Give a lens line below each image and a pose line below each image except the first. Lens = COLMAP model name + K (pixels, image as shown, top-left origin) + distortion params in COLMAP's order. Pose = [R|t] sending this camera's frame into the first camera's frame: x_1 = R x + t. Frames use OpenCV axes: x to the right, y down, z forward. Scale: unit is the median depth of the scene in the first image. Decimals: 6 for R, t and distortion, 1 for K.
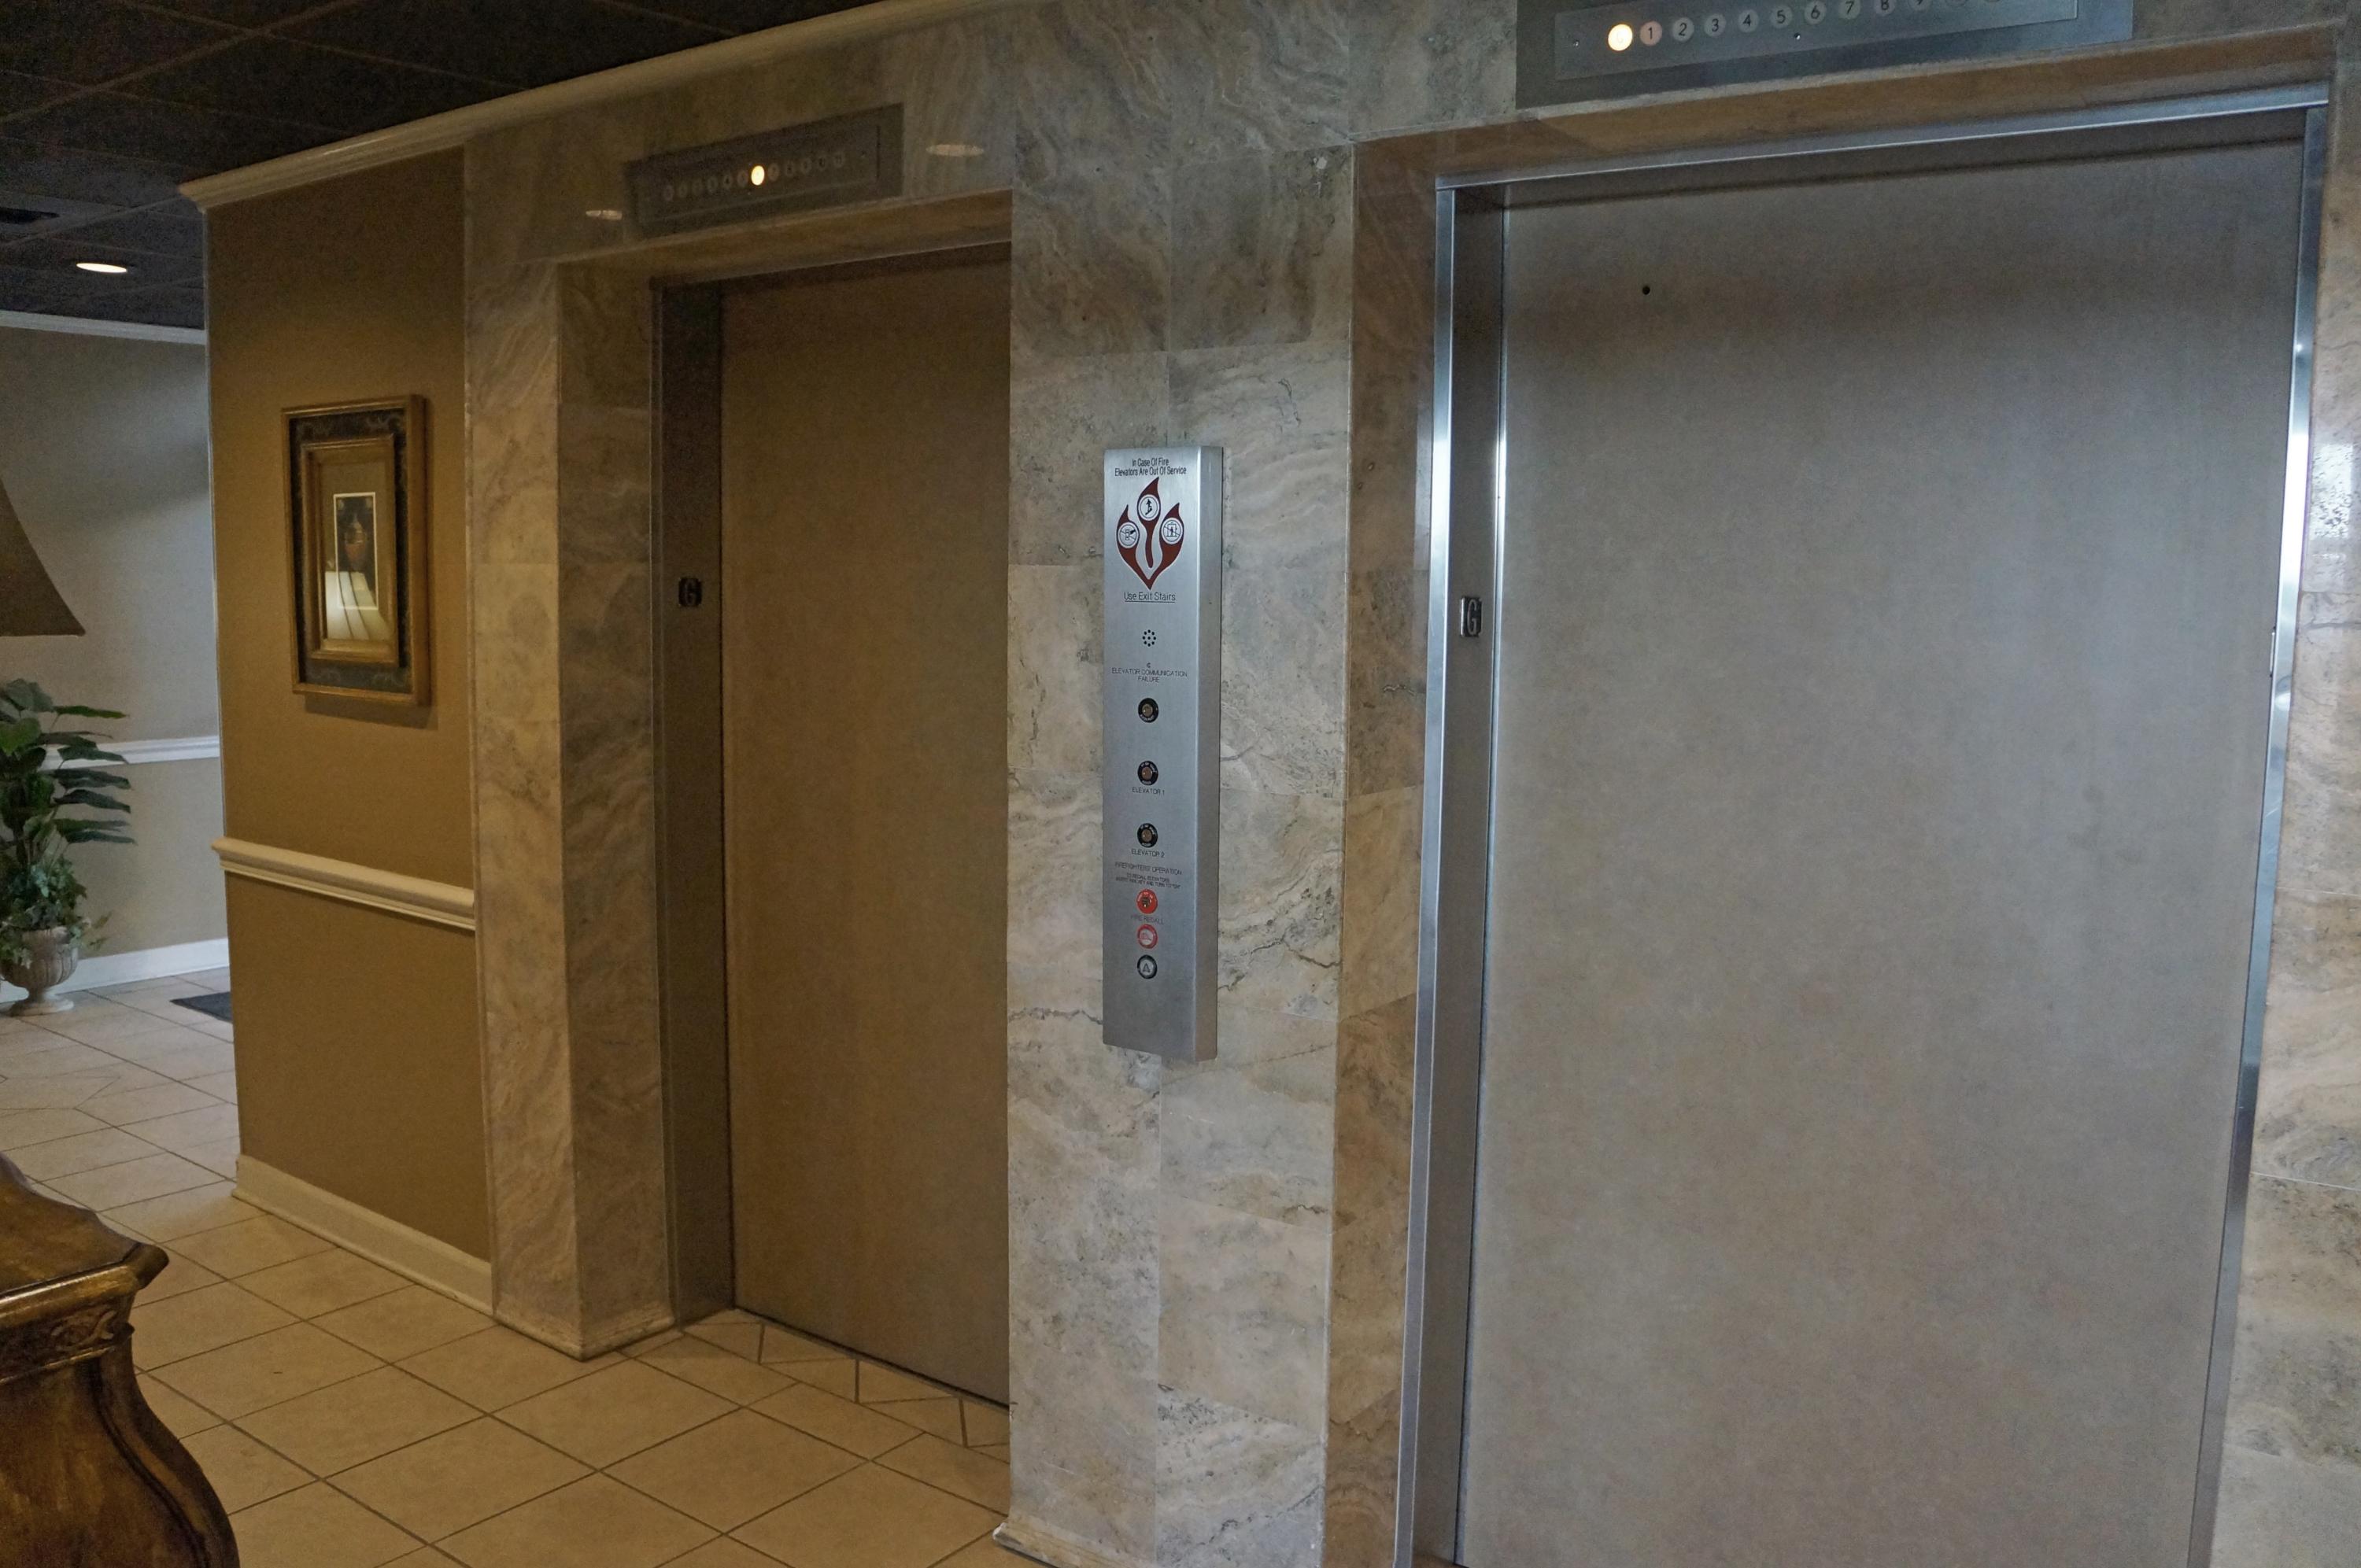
lens RADIAL K [[1871.4, 0, 1211.8], [0, 1871.4, 764.6], [0, 0, 1]] dist [-0.175783, 0.118150]
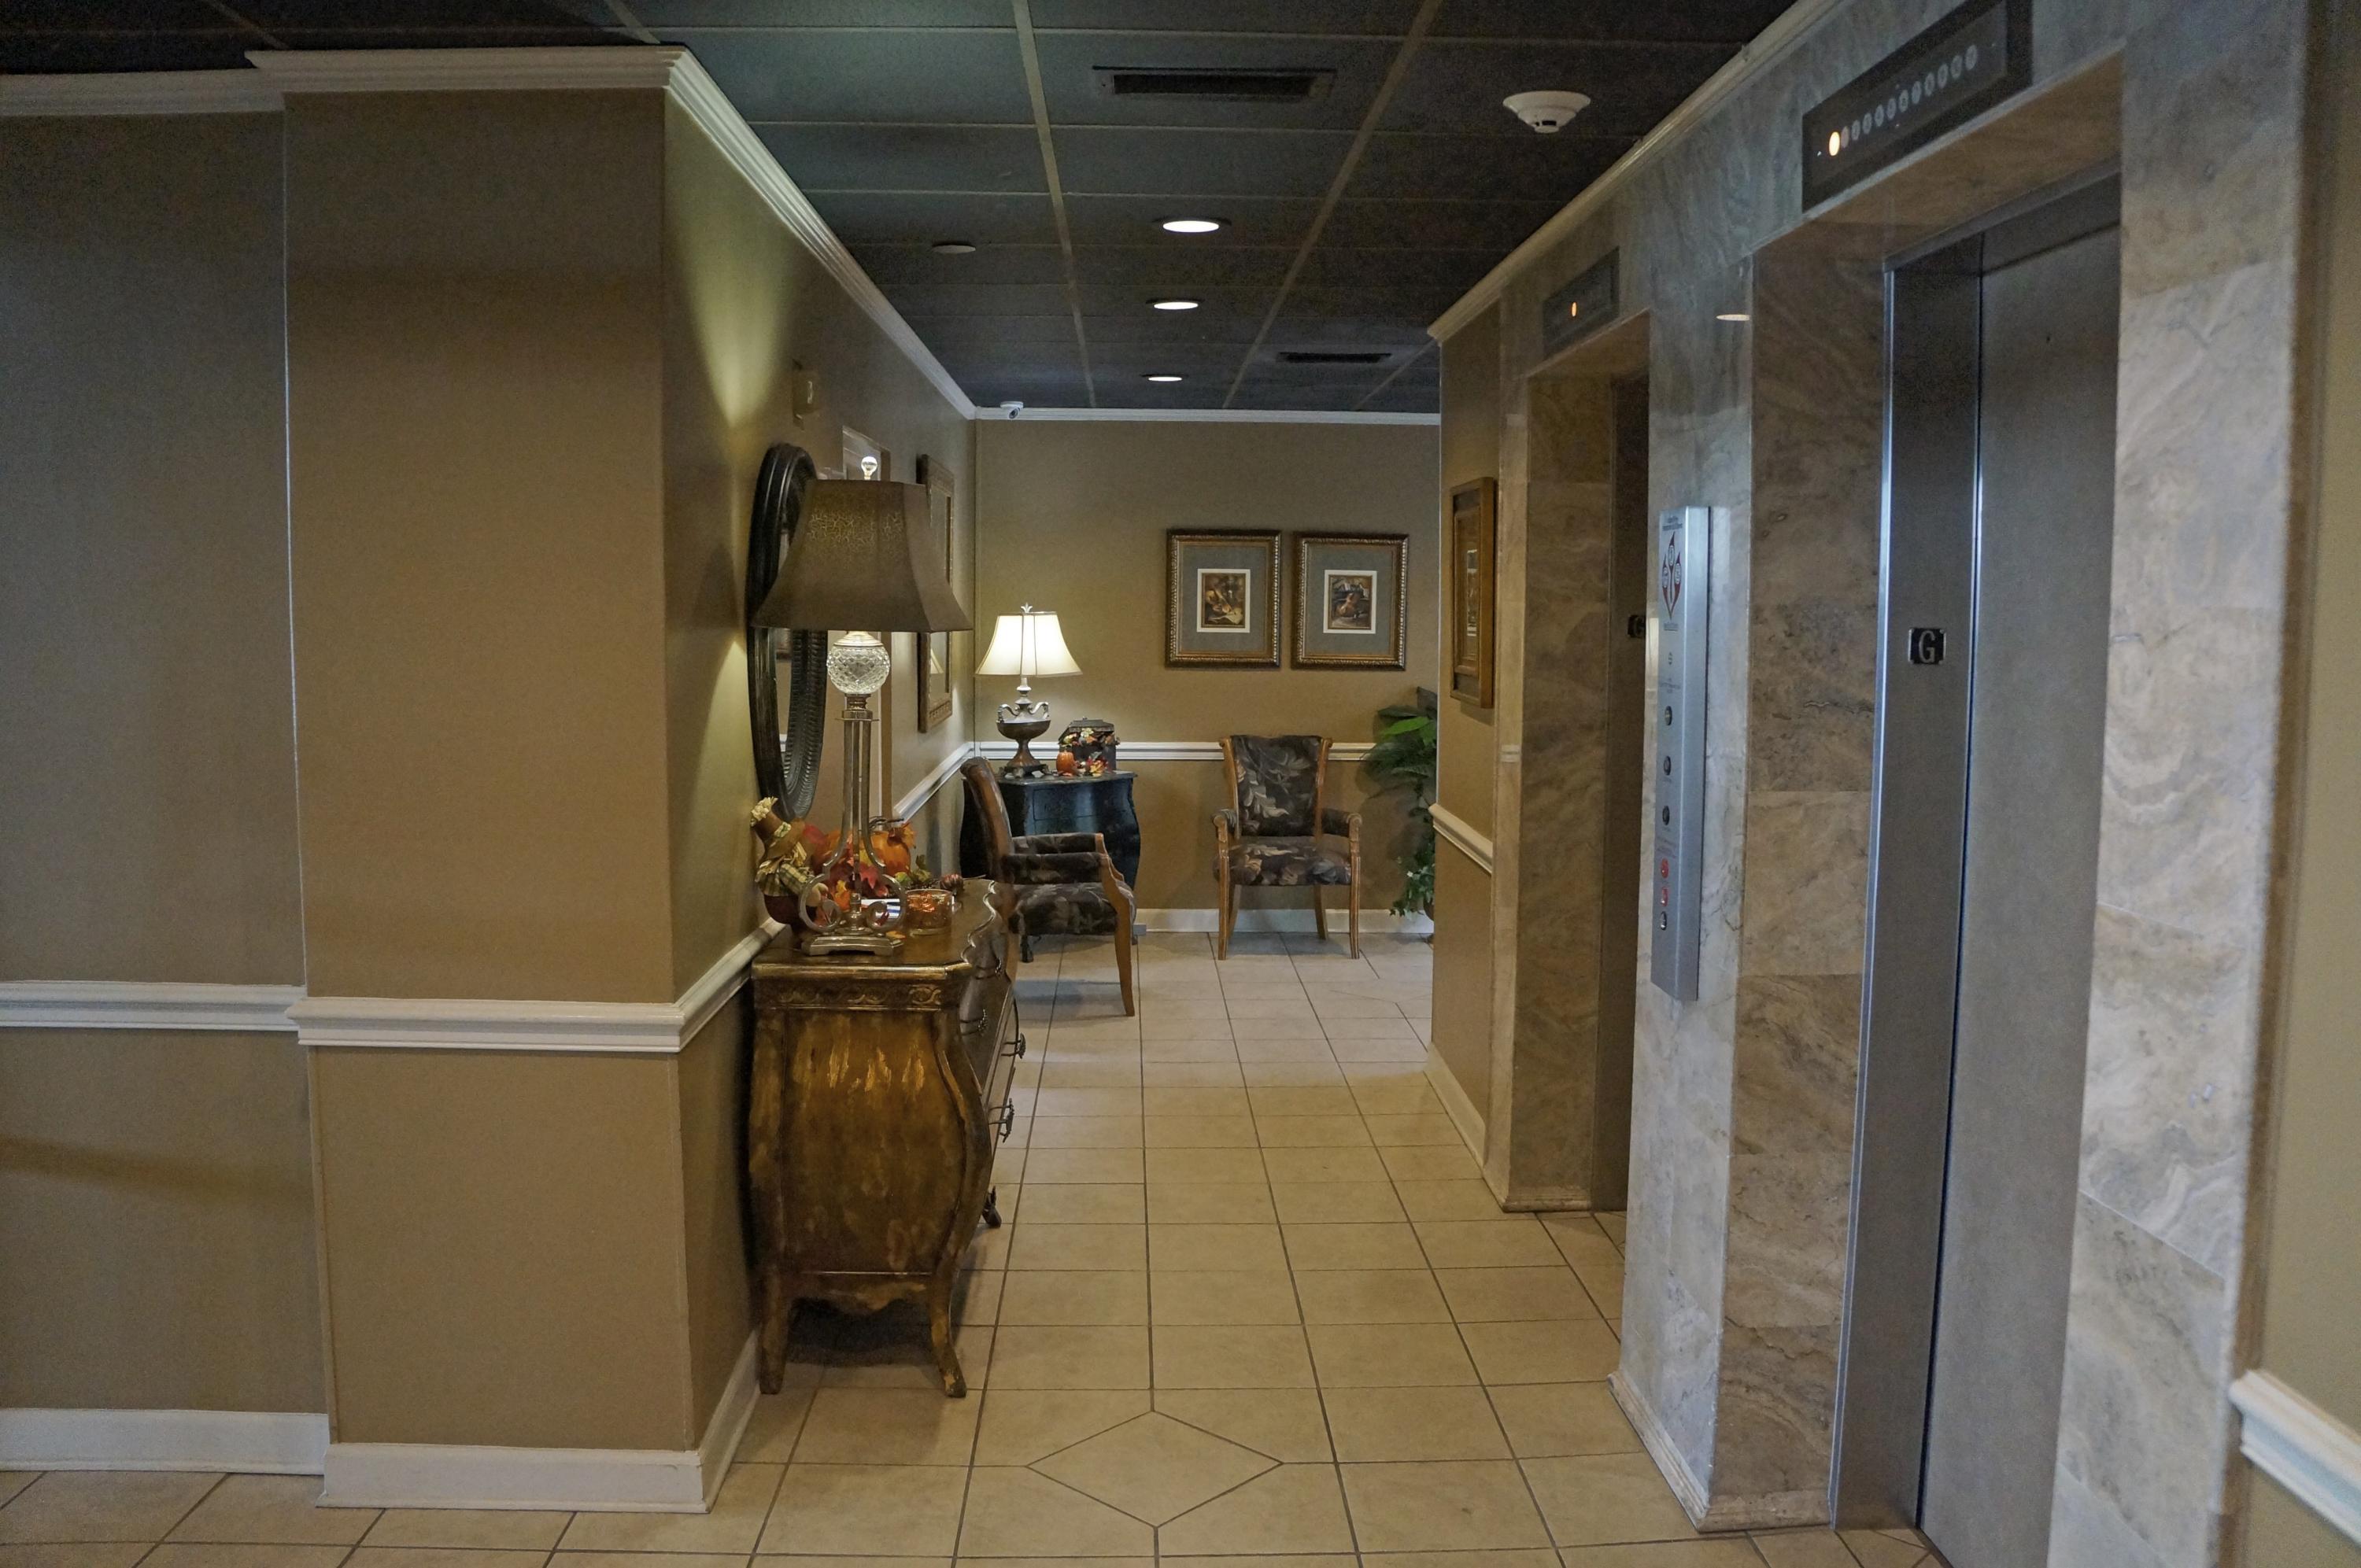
lens RADIAL K [[1871.4, 0, 1211.8], [0, 1871.4, 764.6], [0, 0, 1]] dist [-0.175783, 0.118150]
pose [[0.617695, 0.061286, -0.784026, 0.577494], [-0.084616, 0.996350, 0.011219, 0.012147], [0.781853, 0.059412, 0.620626, -0.010940]]
